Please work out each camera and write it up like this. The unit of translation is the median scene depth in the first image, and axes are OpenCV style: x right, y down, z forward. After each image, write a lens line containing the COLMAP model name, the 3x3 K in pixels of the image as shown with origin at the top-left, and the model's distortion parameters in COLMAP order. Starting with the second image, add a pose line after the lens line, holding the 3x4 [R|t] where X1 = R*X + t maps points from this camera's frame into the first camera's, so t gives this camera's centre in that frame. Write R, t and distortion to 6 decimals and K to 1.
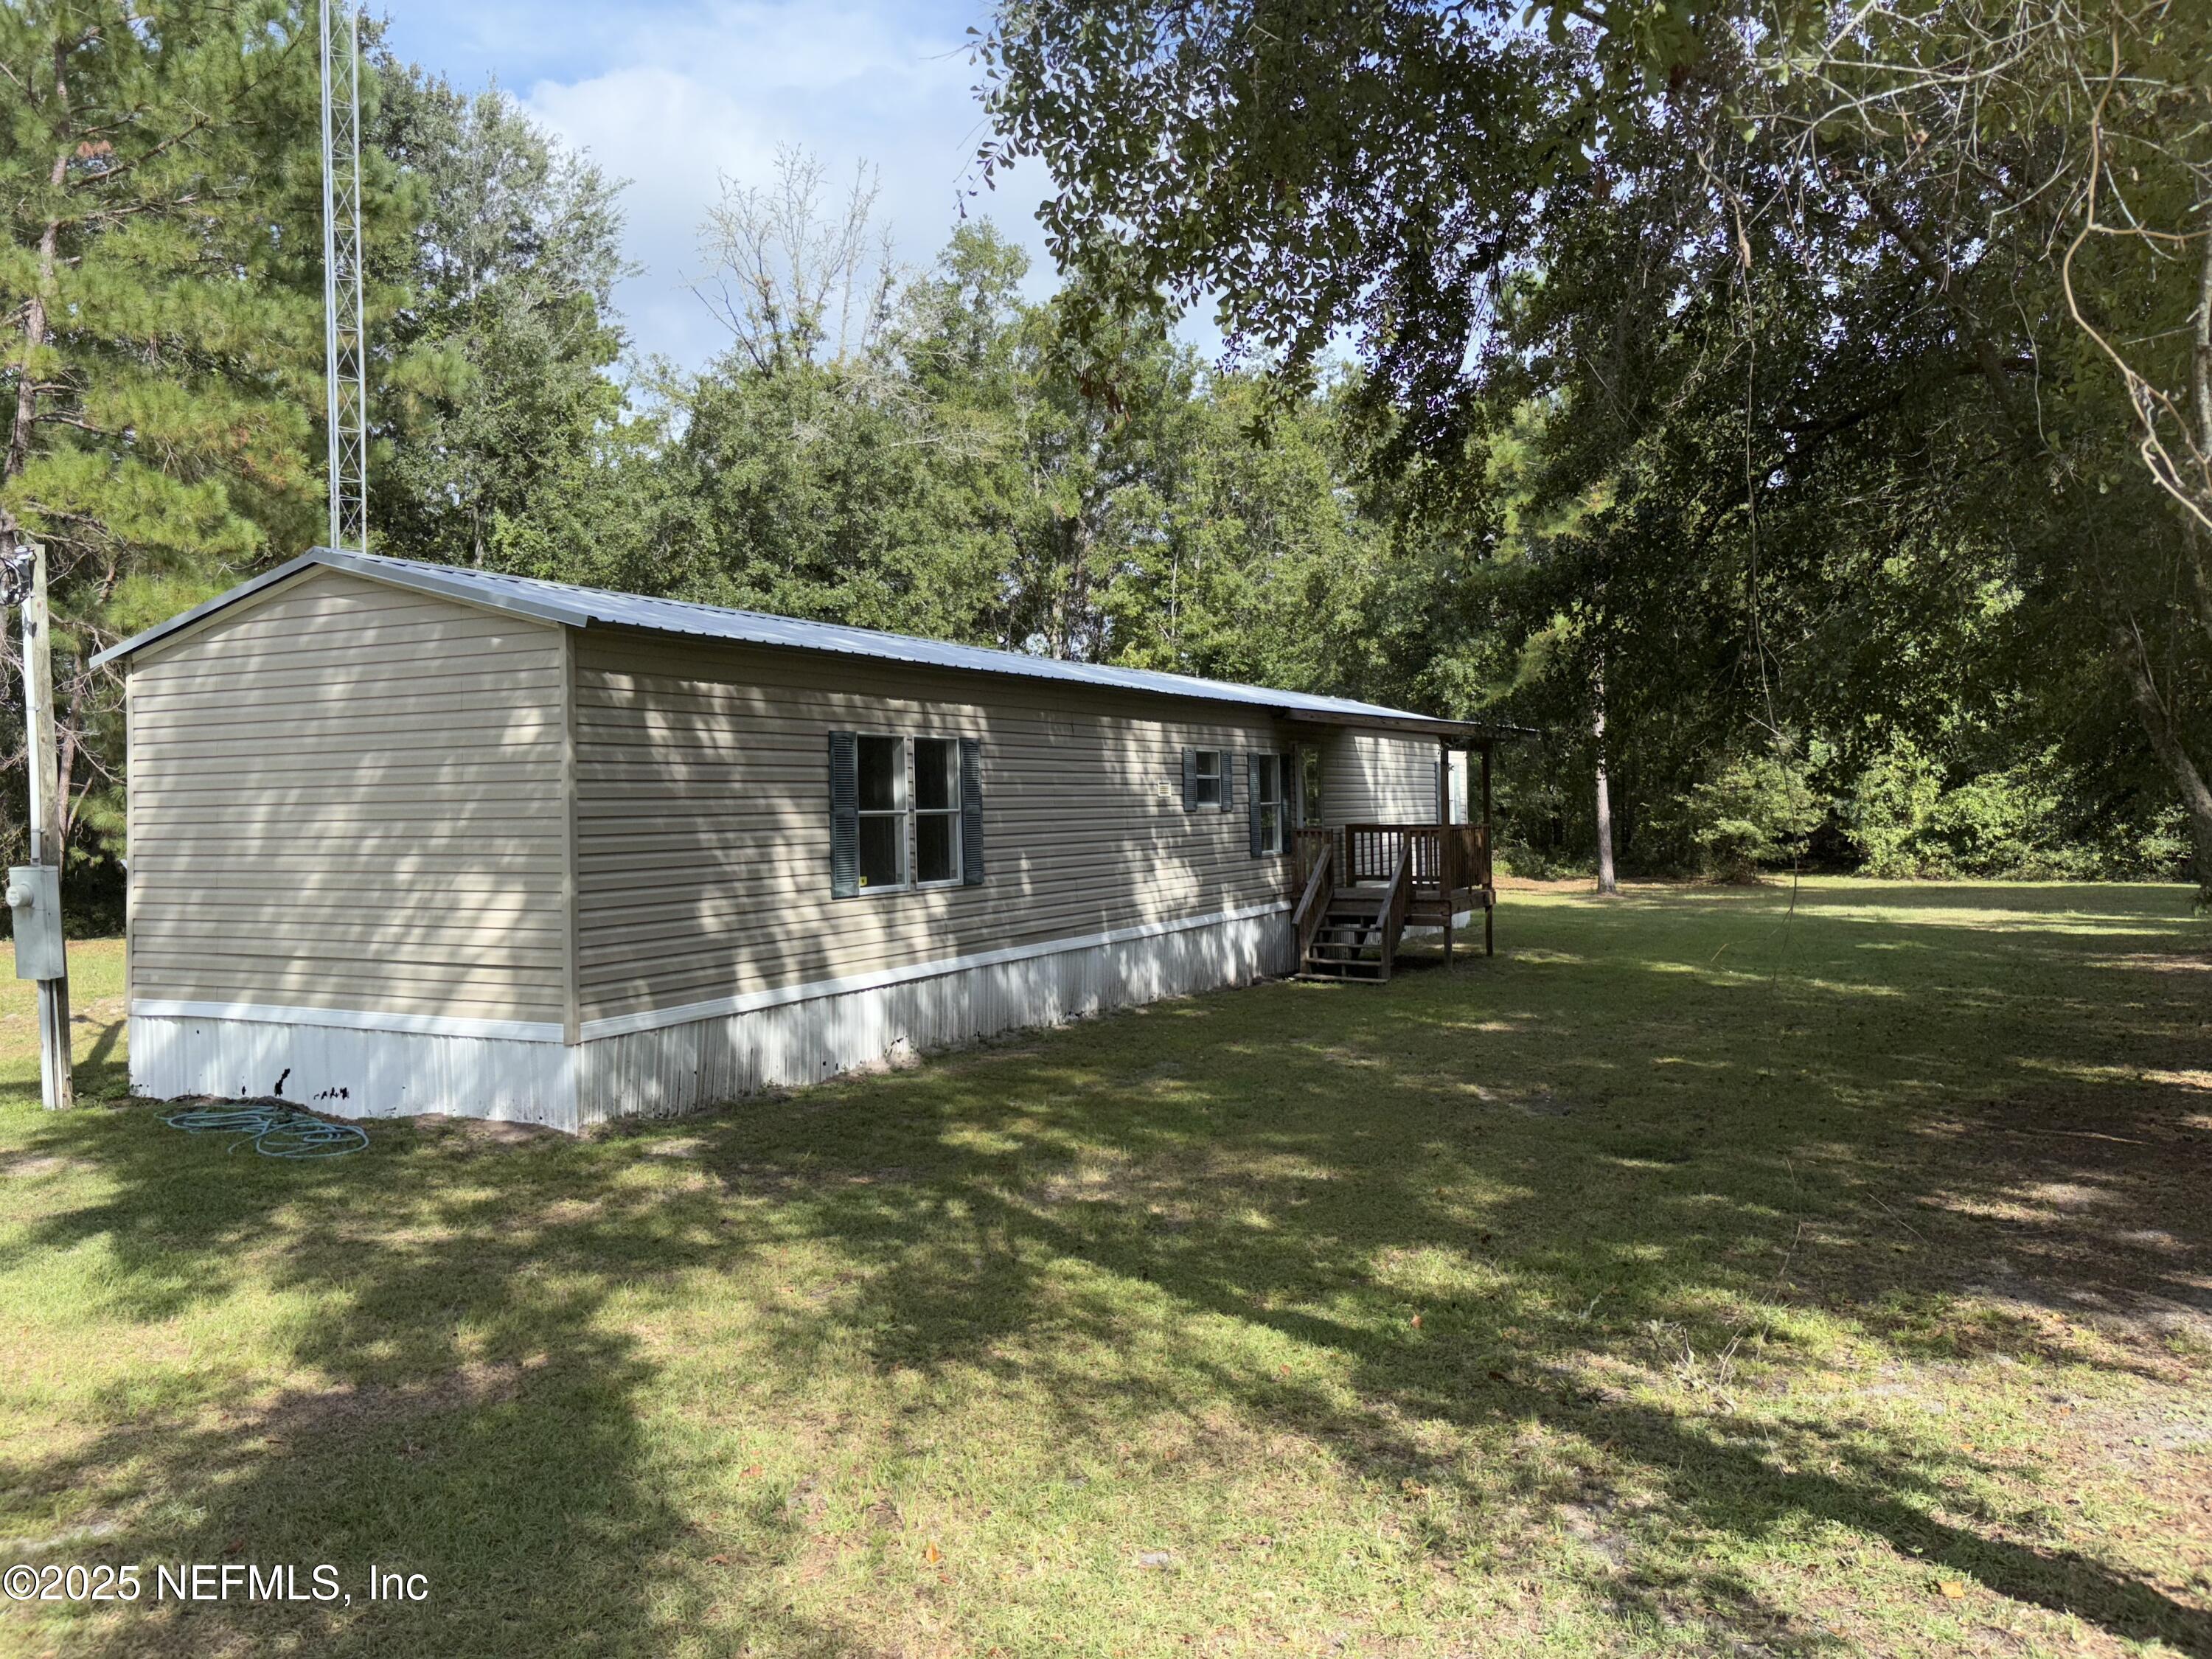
lens RADIAL K [[1659.9, 0, 1163.1], [0, 1659.9, 795.0], [0, 0, 1]] dist [0.046749, -0.051093]
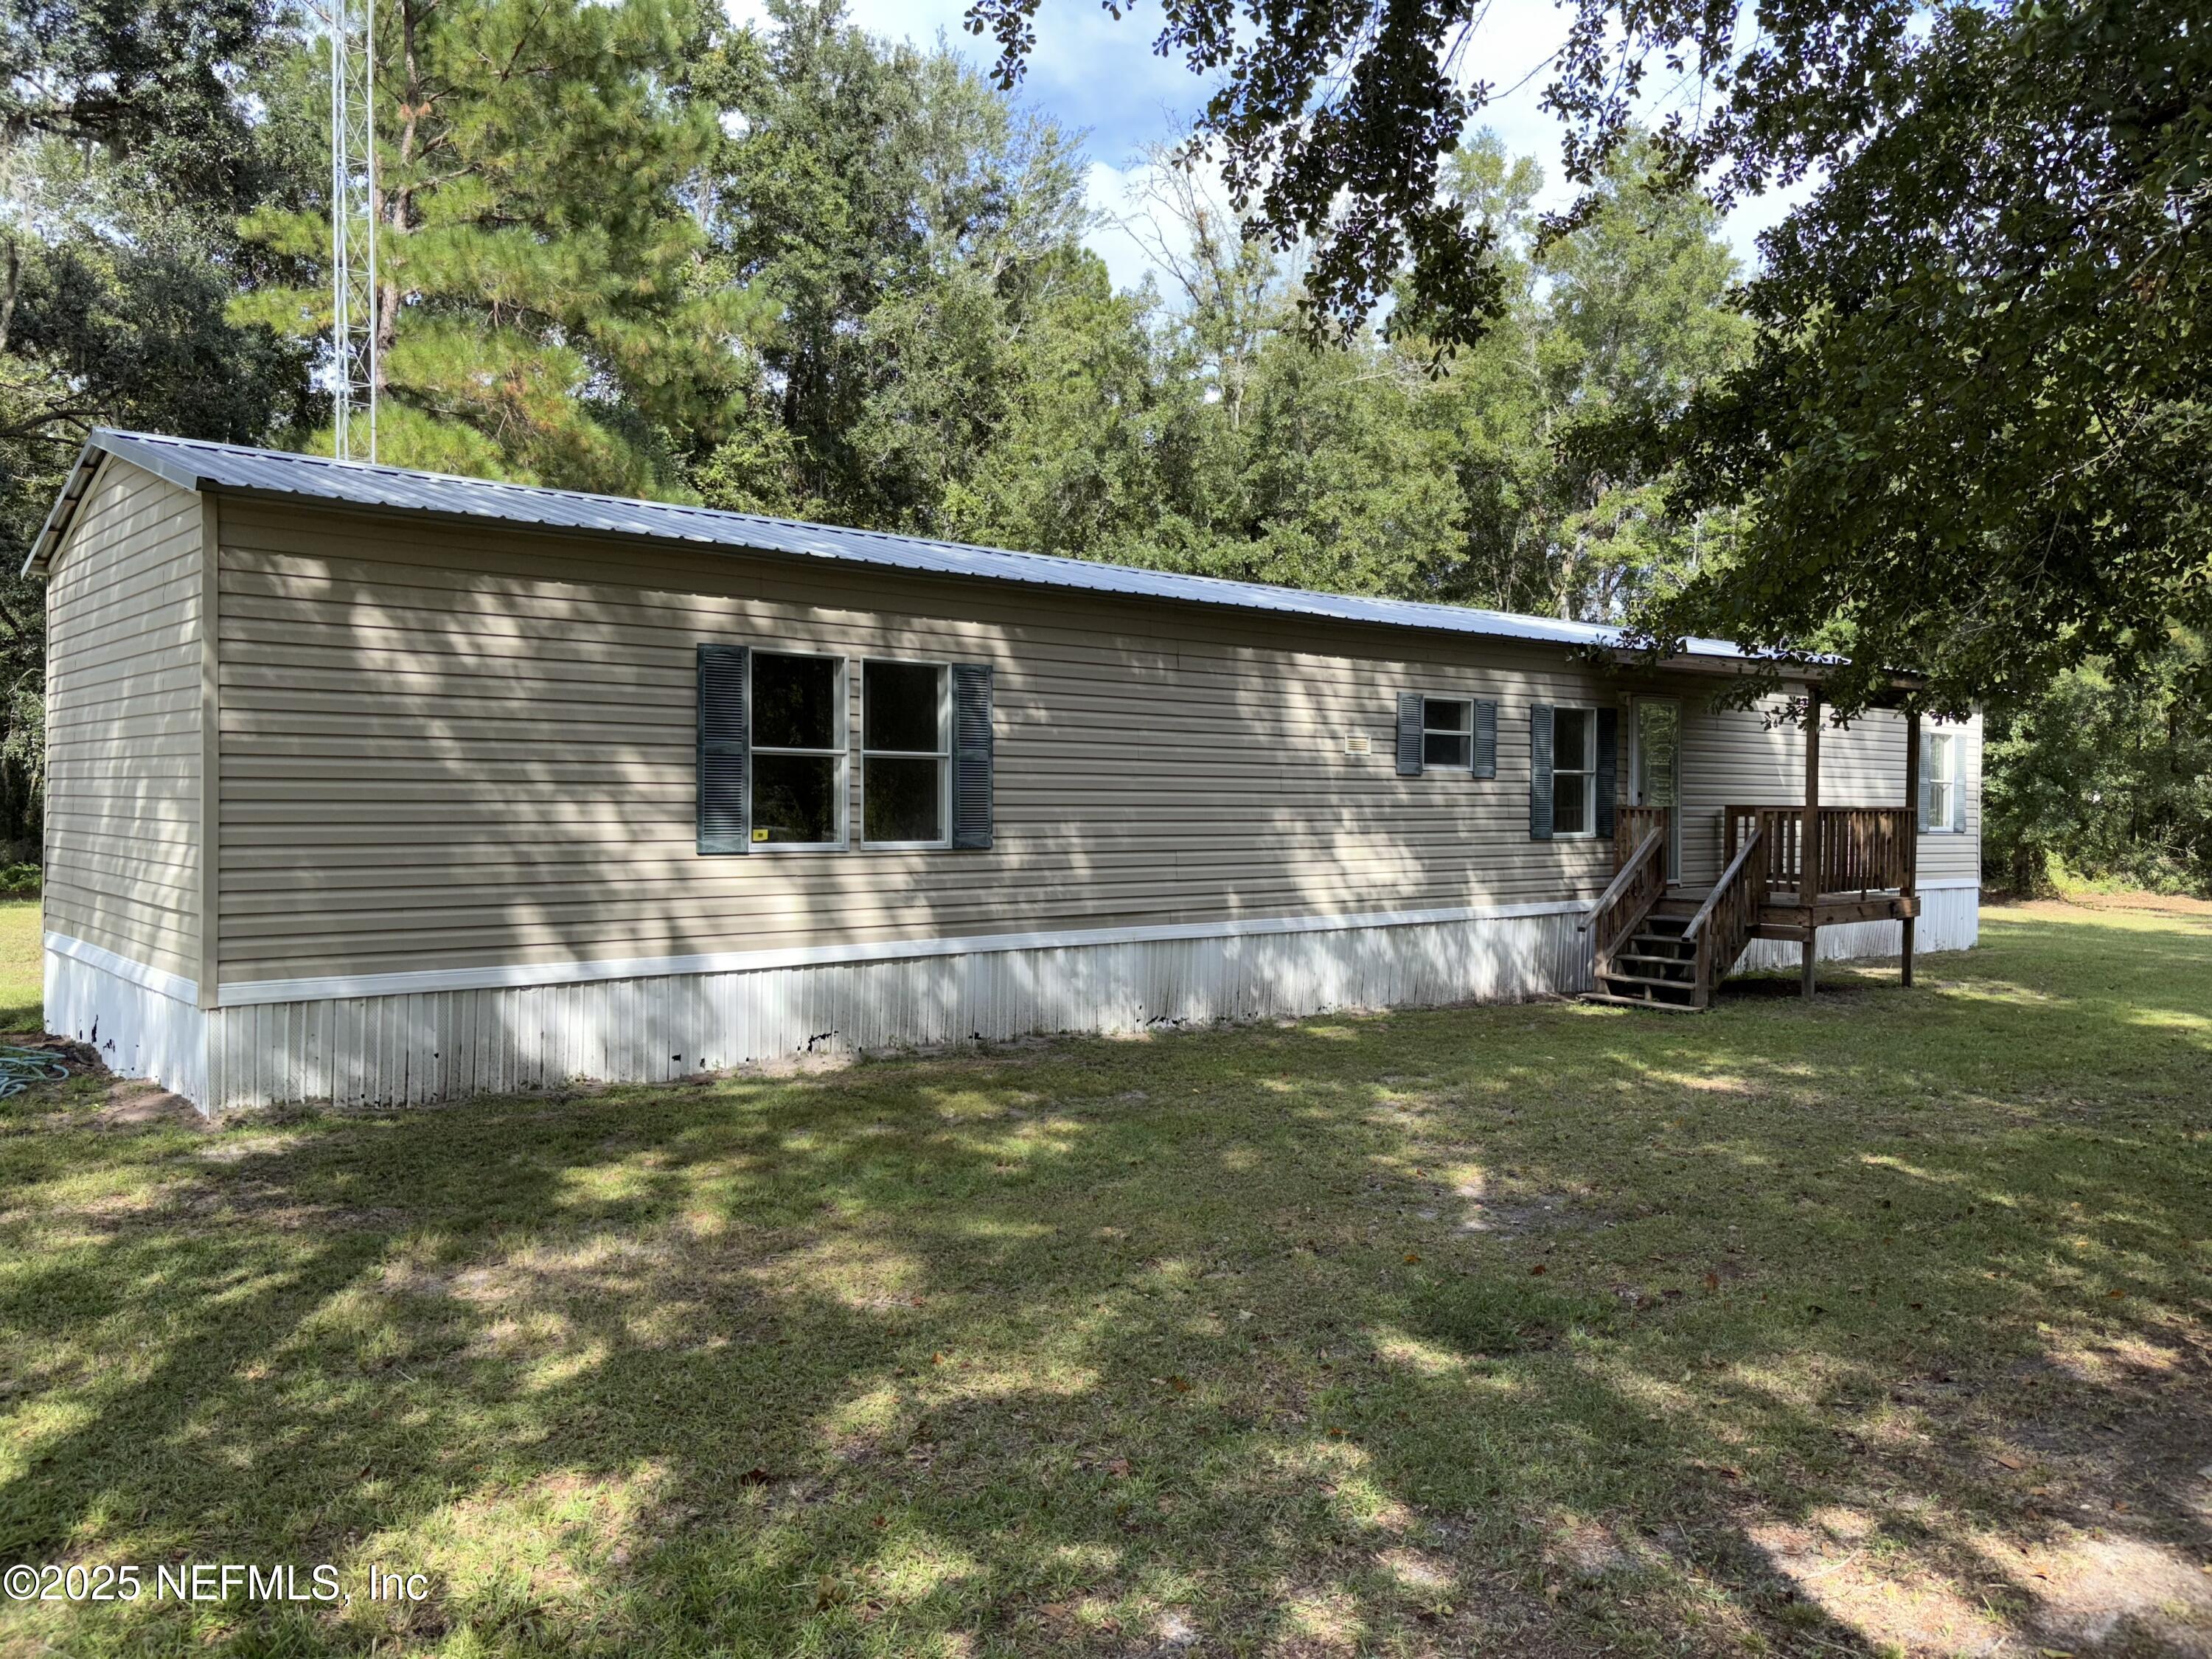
lens RADIAL K [[1686.1, 0, 1202.2], [0, 1686.1, 828.7], [0, 0, 1]] dist [0.037569, -0.000896]
pose [[0.927334, 0.028870, -0.373120, 0.320326], [-0.020497, 0.999442, 0.026388, 0.022941], [0.373673, -0.016822, 0.927408, 0.323912]]
